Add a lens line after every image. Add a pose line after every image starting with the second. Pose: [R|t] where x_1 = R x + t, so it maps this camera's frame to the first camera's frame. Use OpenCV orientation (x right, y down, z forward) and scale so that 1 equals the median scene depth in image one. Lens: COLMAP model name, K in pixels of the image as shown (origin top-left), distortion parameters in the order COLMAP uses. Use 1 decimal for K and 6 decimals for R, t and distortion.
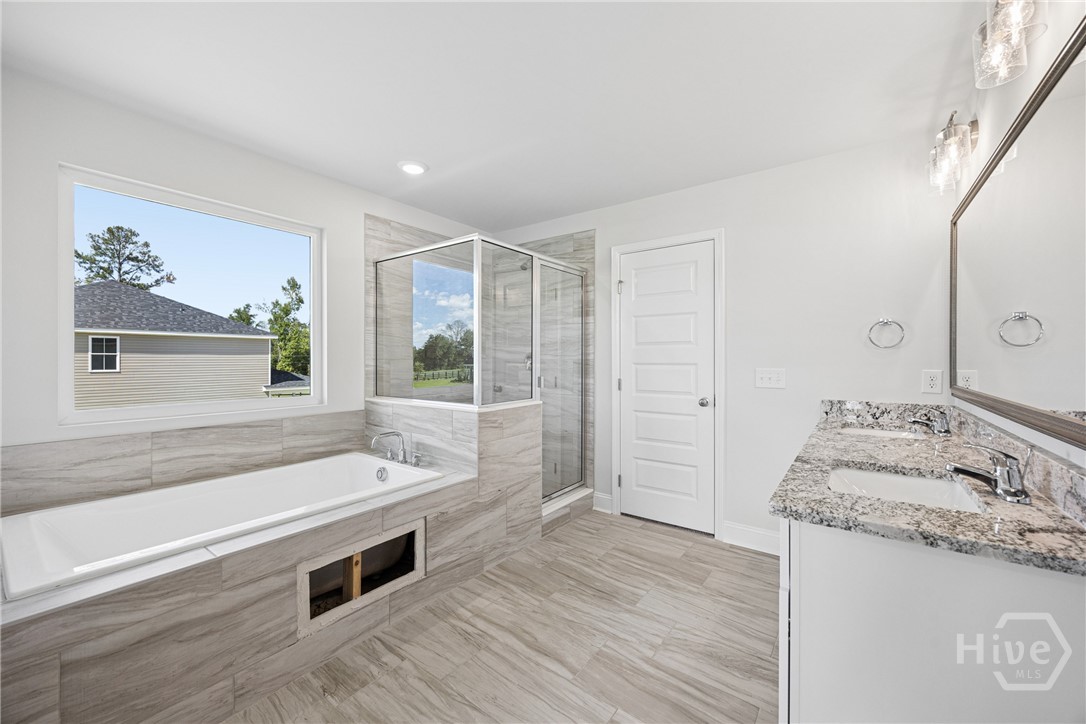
lens RADIAL K [[427.5, 0, 546.2], [0, 427.5, 361.3], [0, 0, 1]] dist [0.001576, -0.000095]
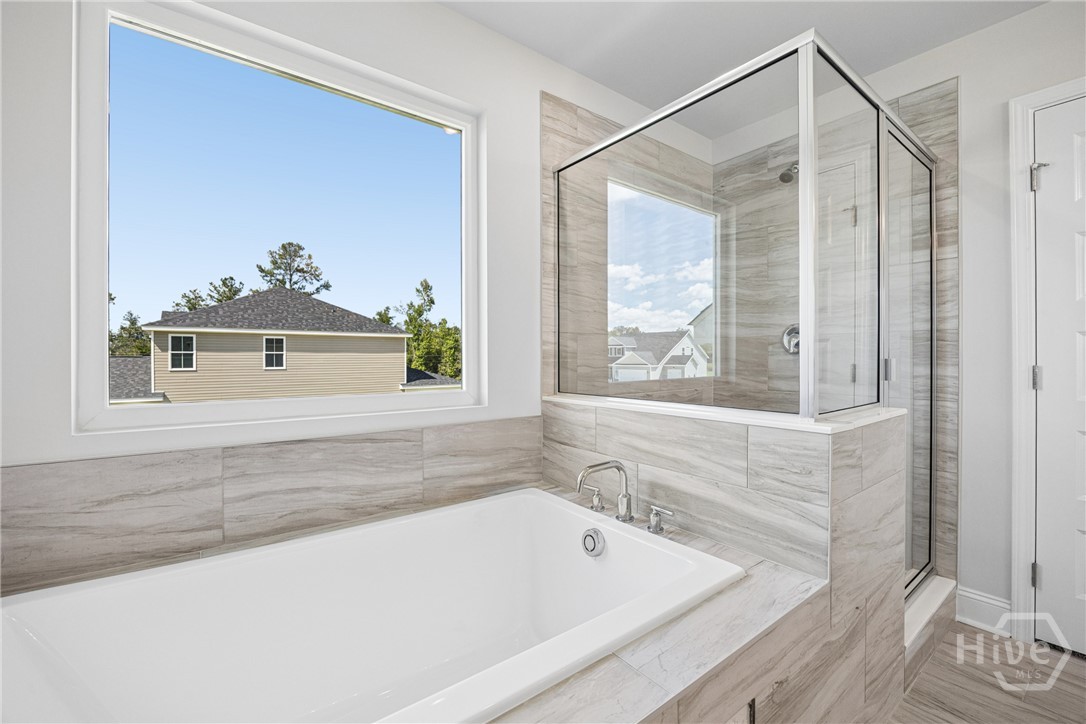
lens RADIAL K [[461.3, 0, 543.0], [0, 461.3, 362.0], [0, 0, 1]] dist [-0.016840, 0.000138]
pose [[0.959898, -0.001970, -0.280342, -0.219958], [0.002650, 0.999994, 0.002045, 0.033356], [0.280337, -0.002706, 0.959898, 0.344180]]
